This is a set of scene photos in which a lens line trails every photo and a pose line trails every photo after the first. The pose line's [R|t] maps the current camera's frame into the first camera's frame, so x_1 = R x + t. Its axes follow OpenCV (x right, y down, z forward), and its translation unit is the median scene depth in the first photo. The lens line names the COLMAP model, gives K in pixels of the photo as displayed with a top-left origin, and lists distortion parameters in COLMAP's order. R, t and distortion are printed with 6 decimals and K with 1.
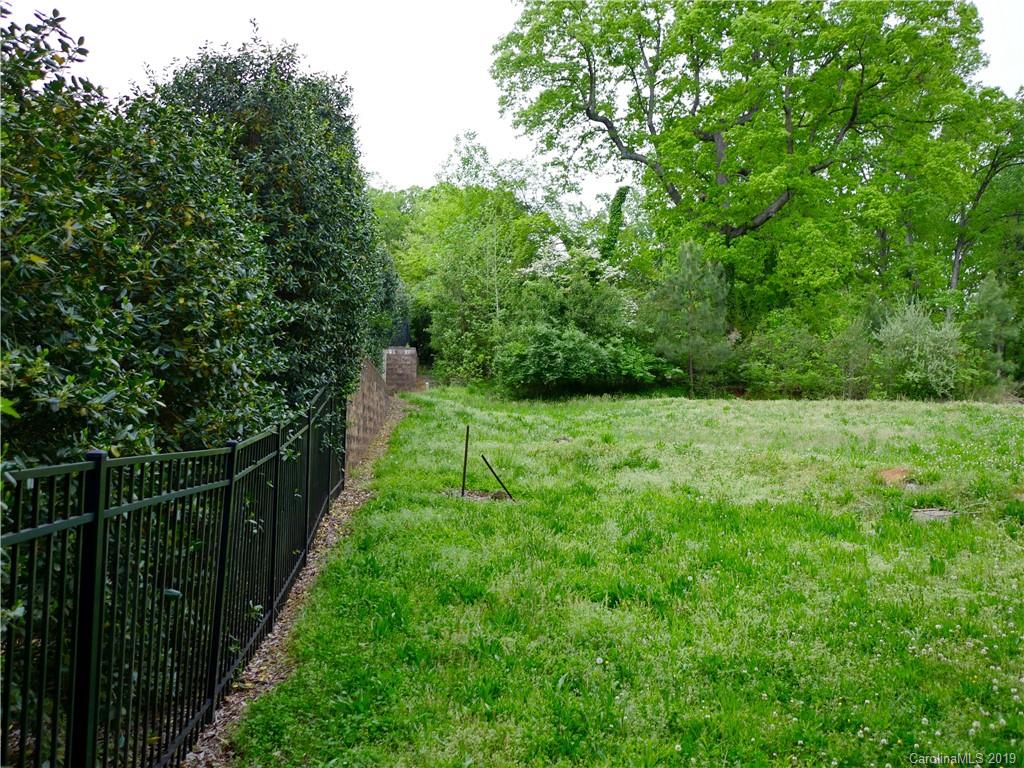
lens RADIAL K [[903.5, 0, 512.0], [0, 903.5, 384.0], [0, 0, 1]] dist [-0.009785, 0.007995]
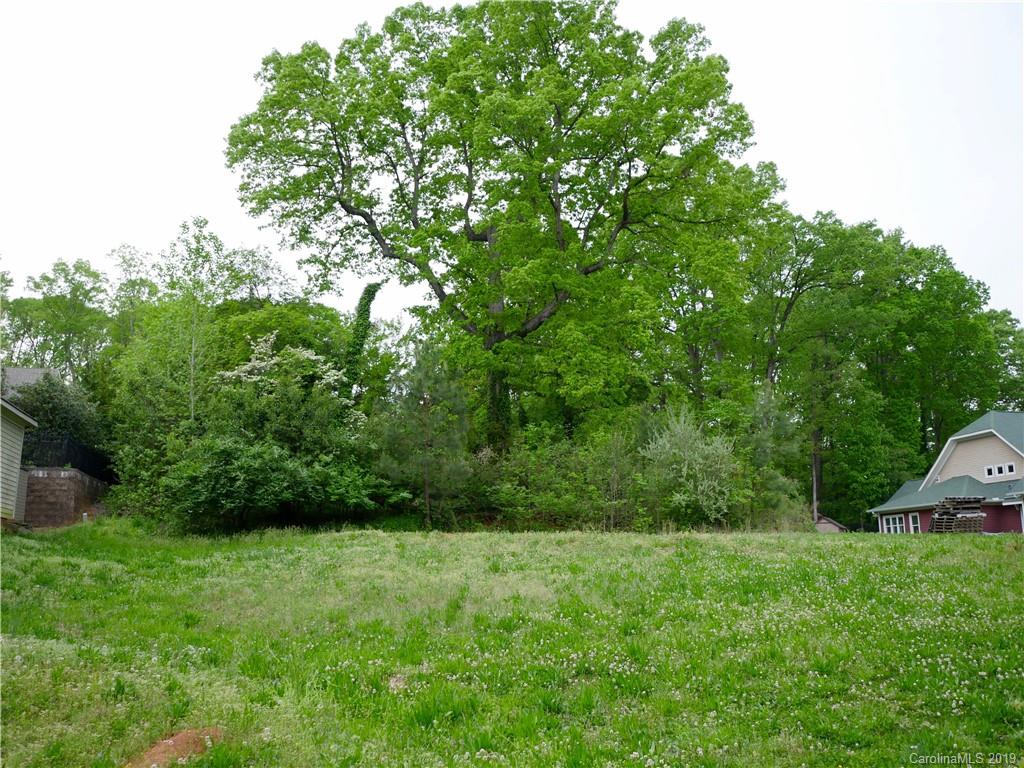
lens RADIAL K [[903.5, 0, 512.0], [0, 903.5, 384.0], [0, 0, 1]] dist [-0.009785, 0.007995]
pose [[0.988637, 0.008849, 0.150064, 0.148569], [0.011834, 0.990587, -0.136373, -0.001632], [-0.149858, 0.136599, 0.979226, 0.160838]]
